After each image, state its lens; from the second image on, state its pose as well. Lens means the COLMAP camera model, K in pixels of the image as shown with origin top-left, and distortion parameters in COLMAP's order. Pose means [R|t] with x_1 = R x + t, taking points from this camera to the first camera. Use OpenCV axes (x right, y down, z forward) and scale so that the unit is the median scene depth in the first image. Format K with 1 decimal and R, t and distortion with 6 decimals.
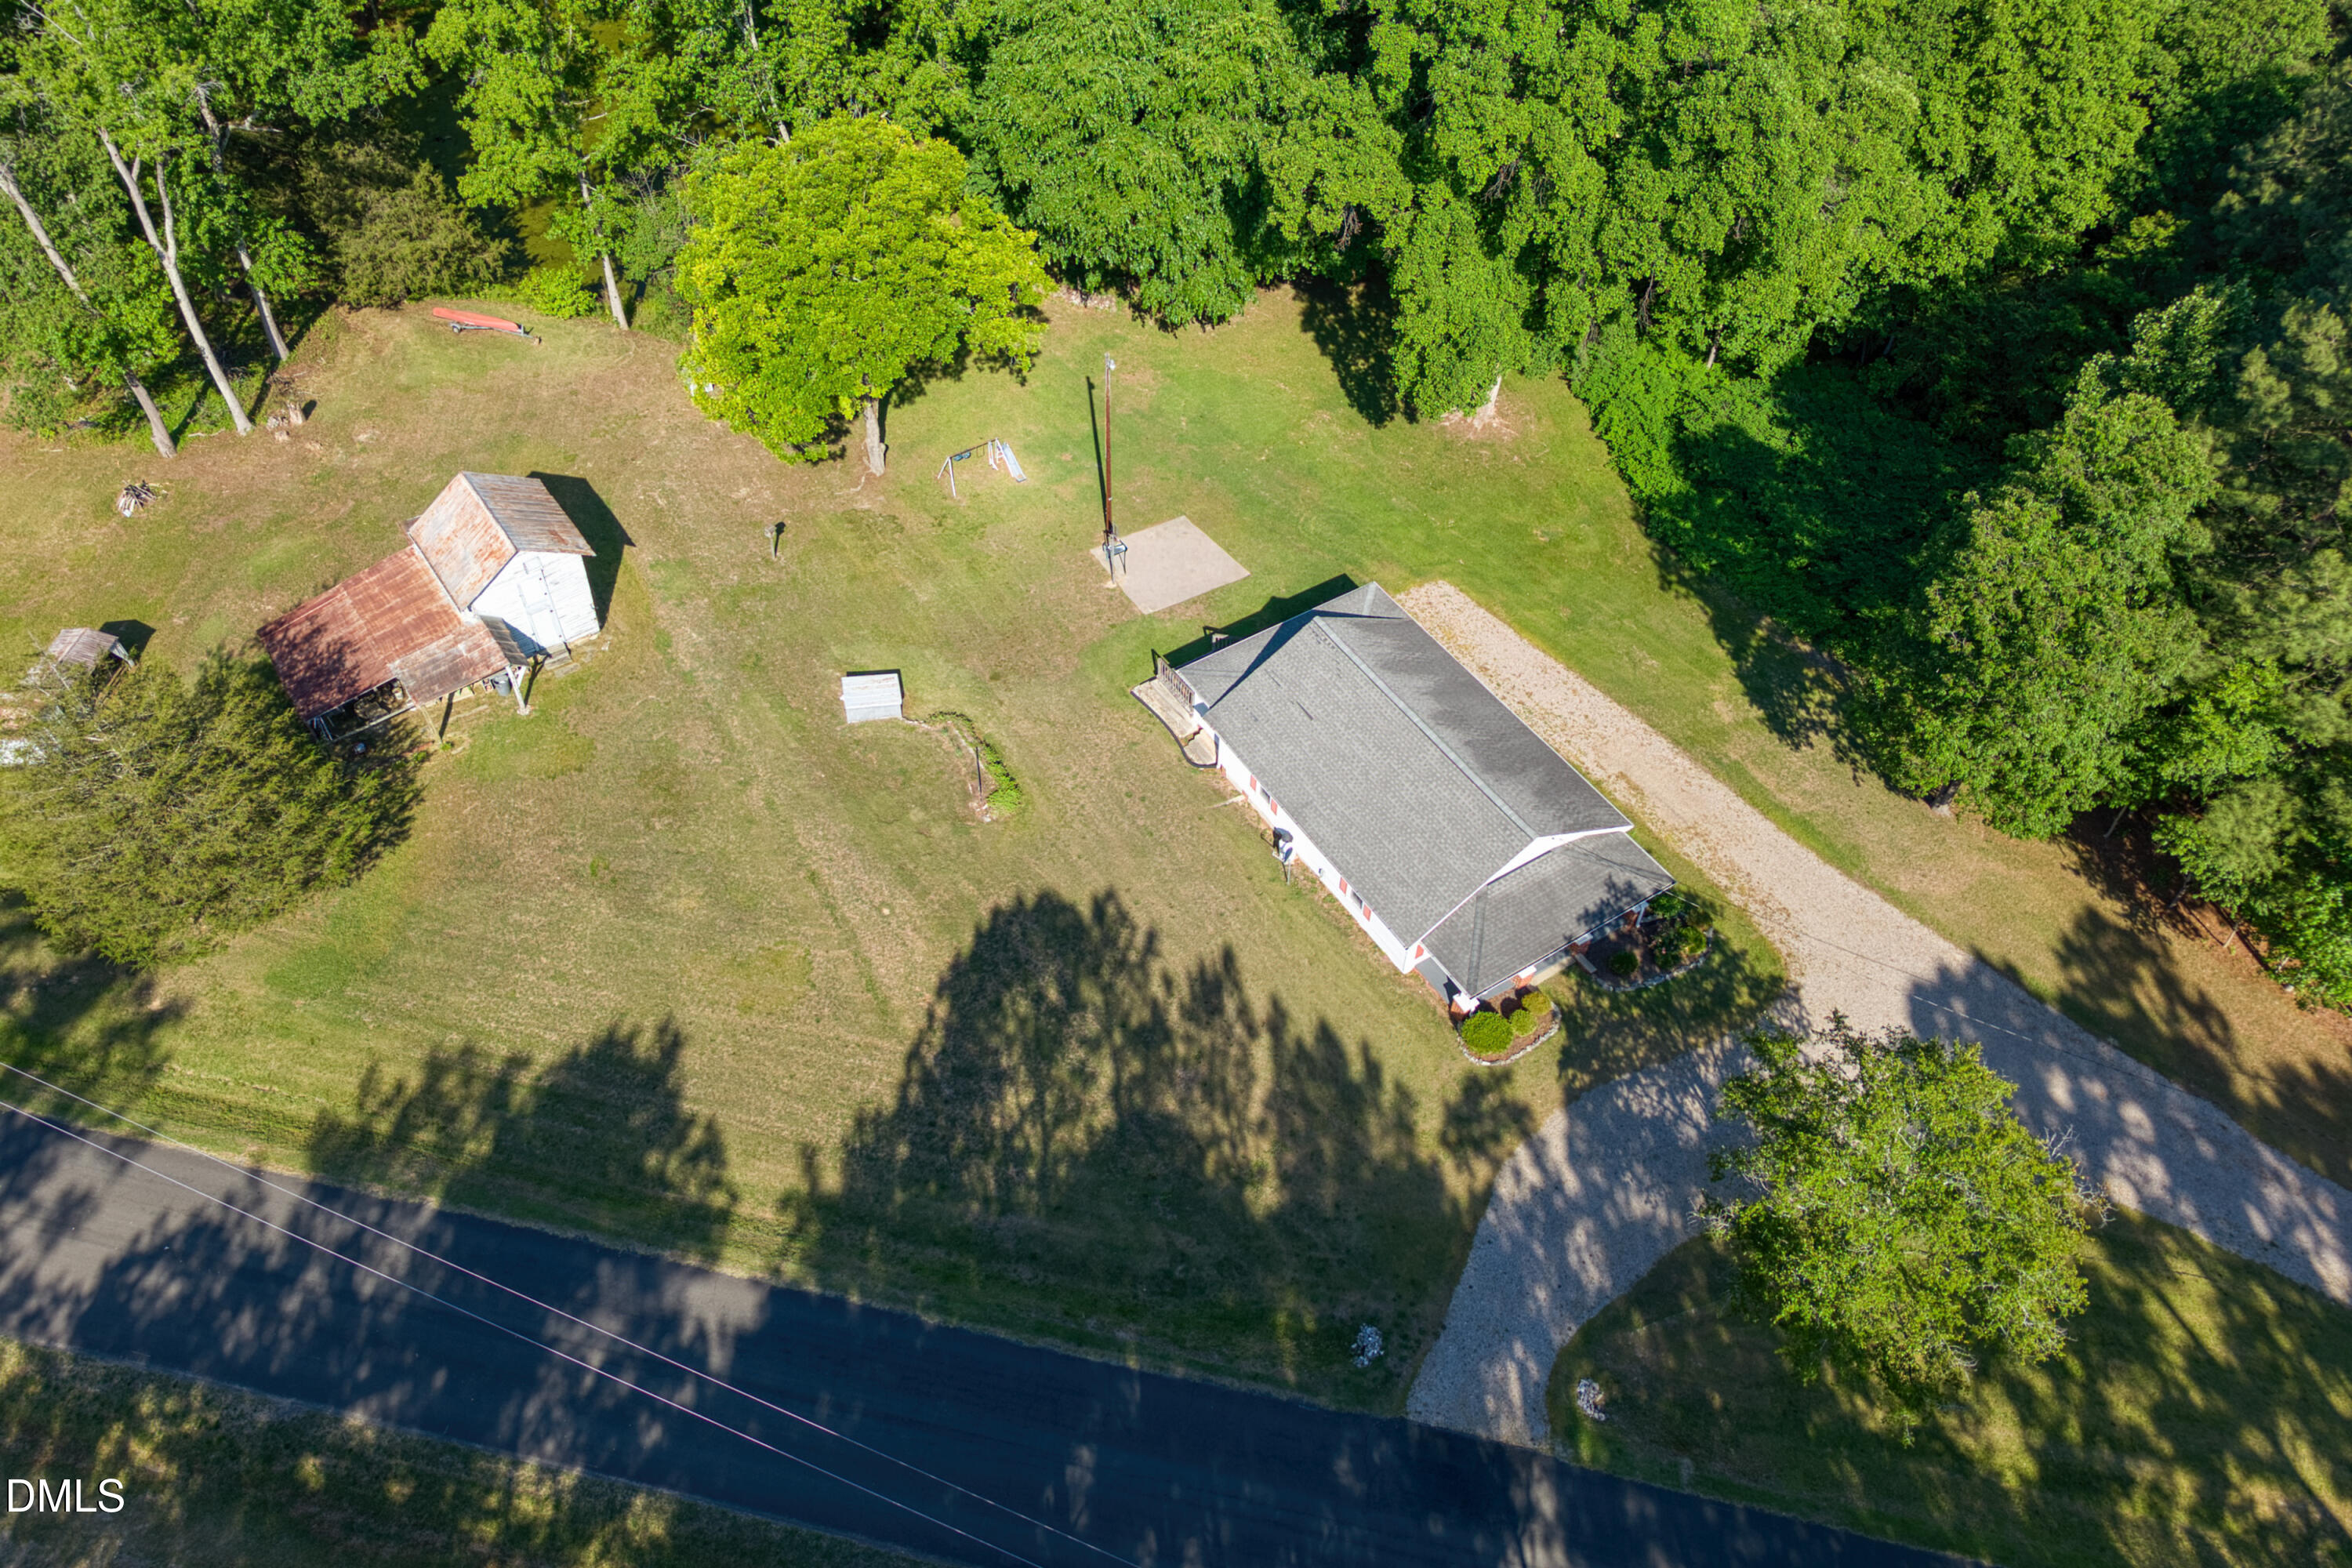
lens RADIAL K [[1553.1, 0, 1183.3], [0, 1553.1, 791.1], [0, 0, 1]] dist [0.029901, -0.042942]
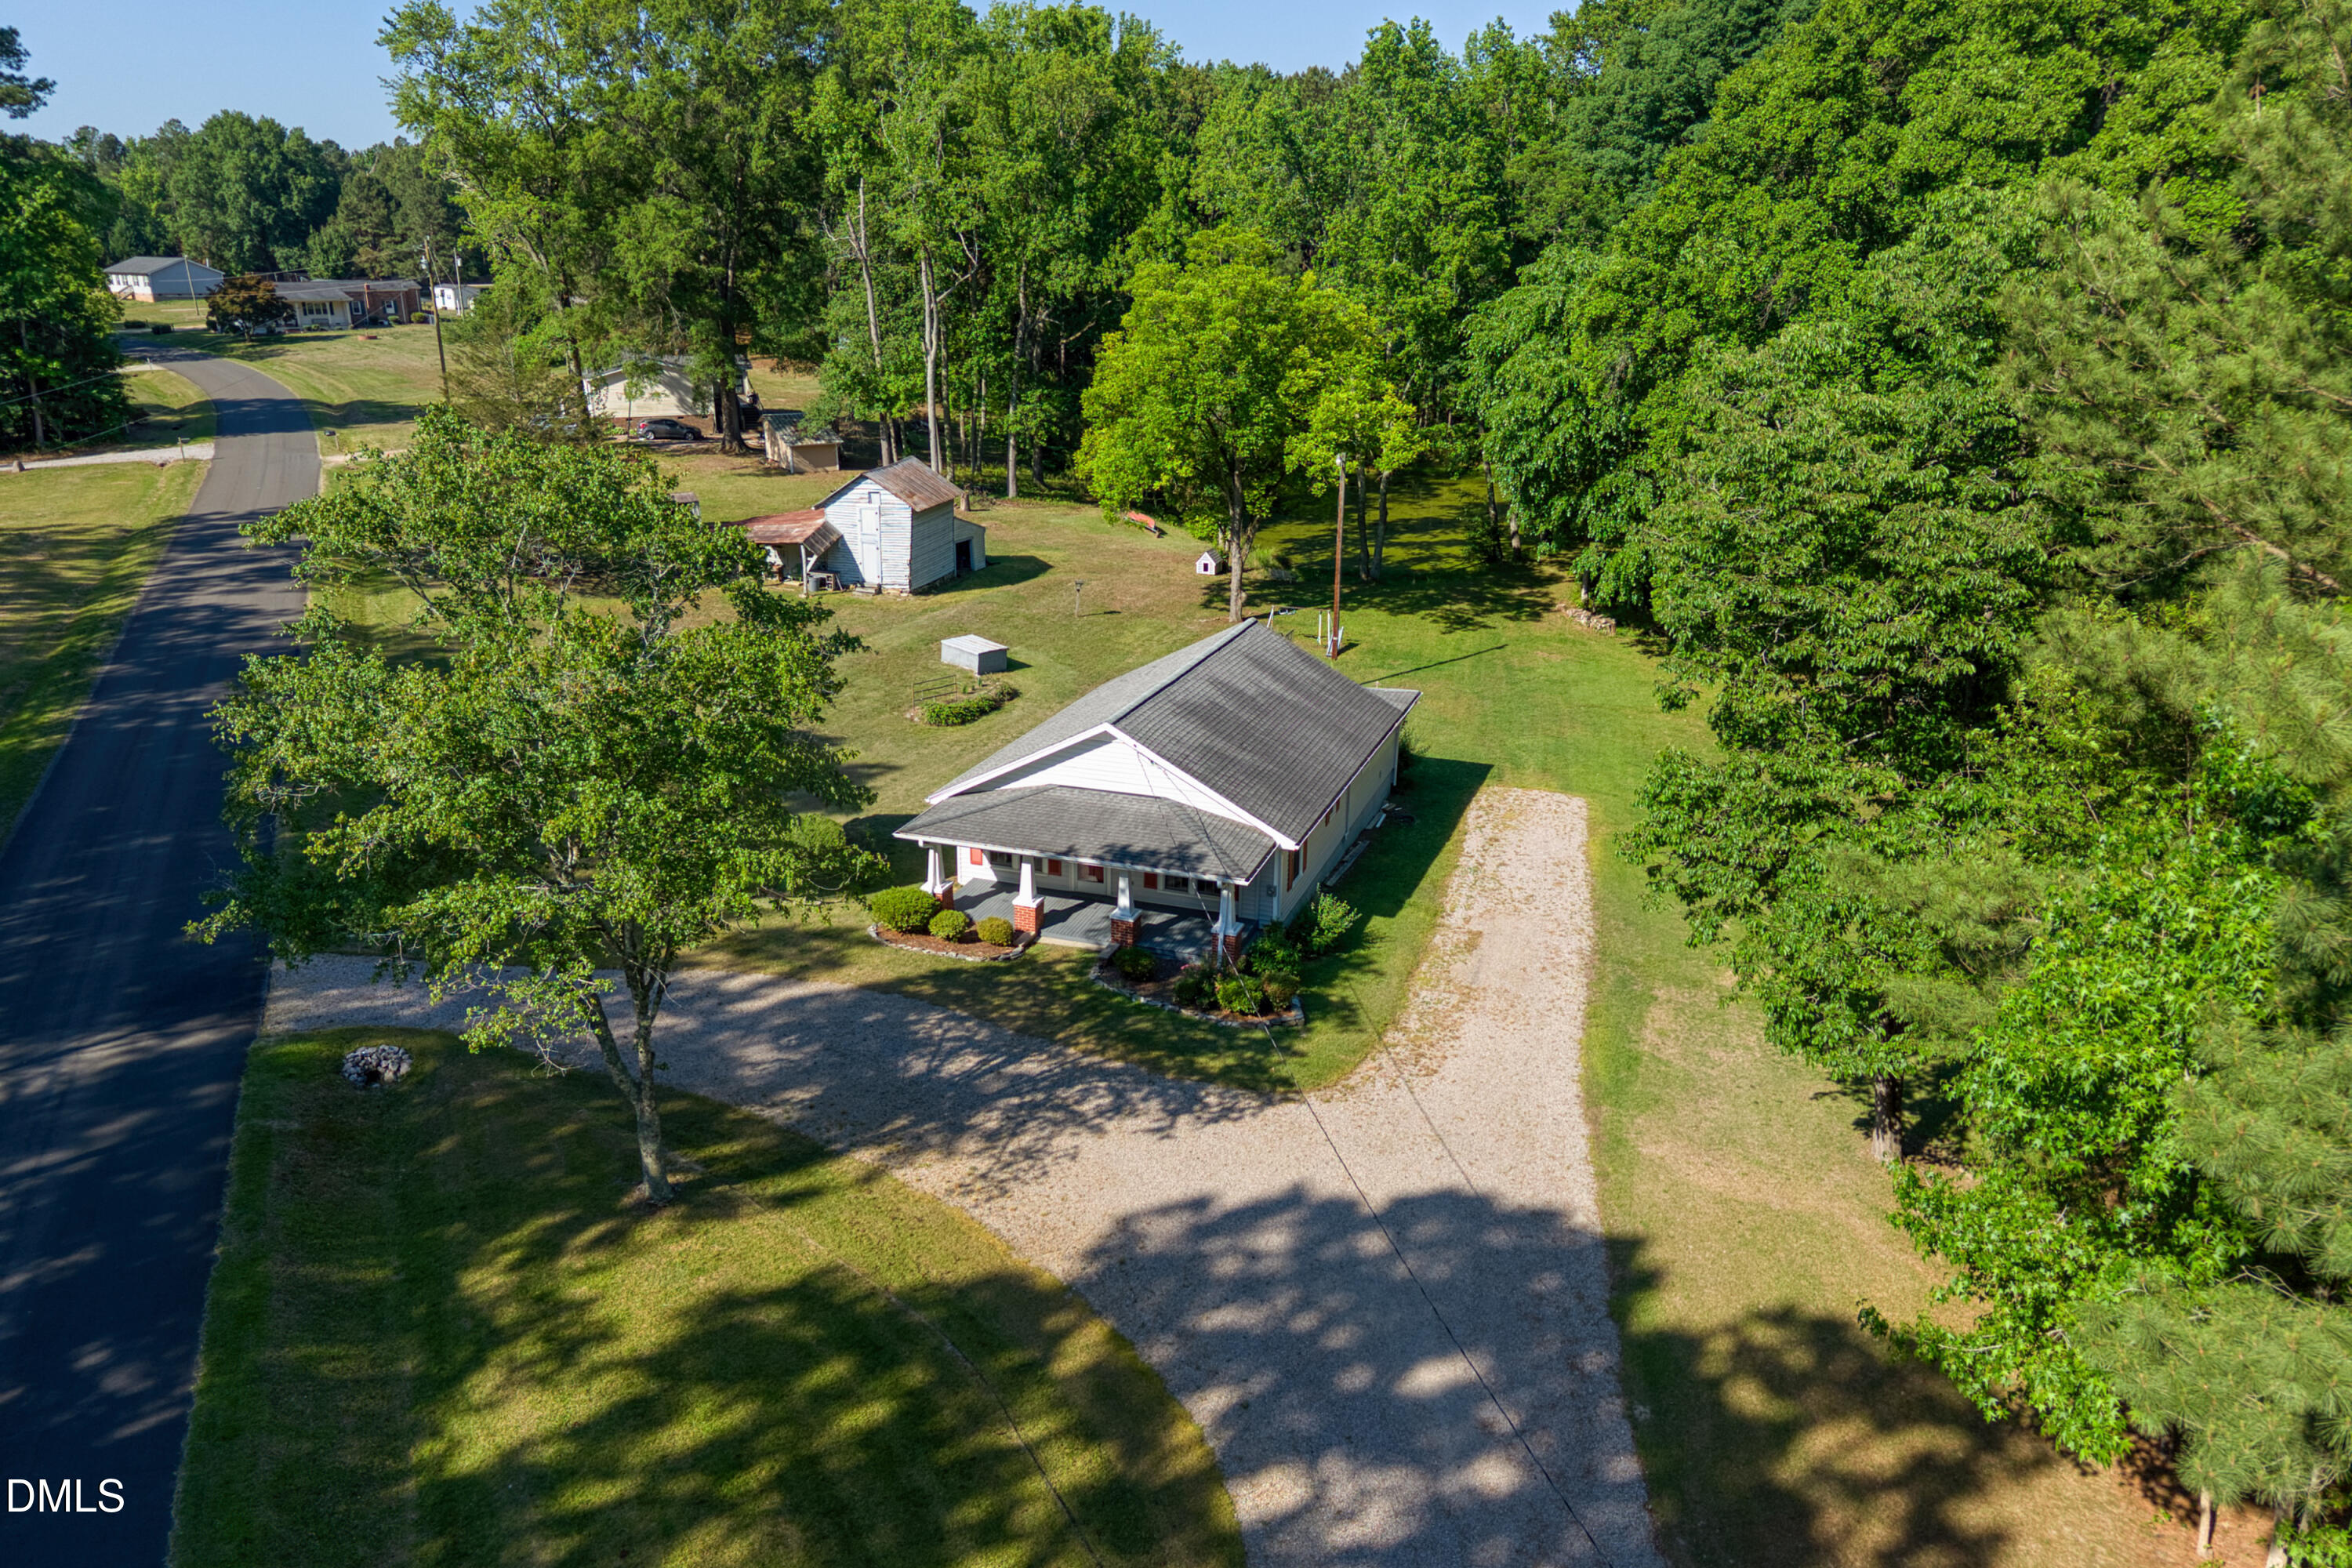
lens RADIAL K [[1534.5, 0, 1091.2], [0, 1534.5, 782.8], [0, 0, 1]] dist [-0.001946, -0.042366]
pose [[0.615119, 0.289728, -0.733271, 0.705583], [-0.609027, 0.765245, -0.208533, 0.194559], [0.500714, 0.574854, 0.647169, 0.511087]]
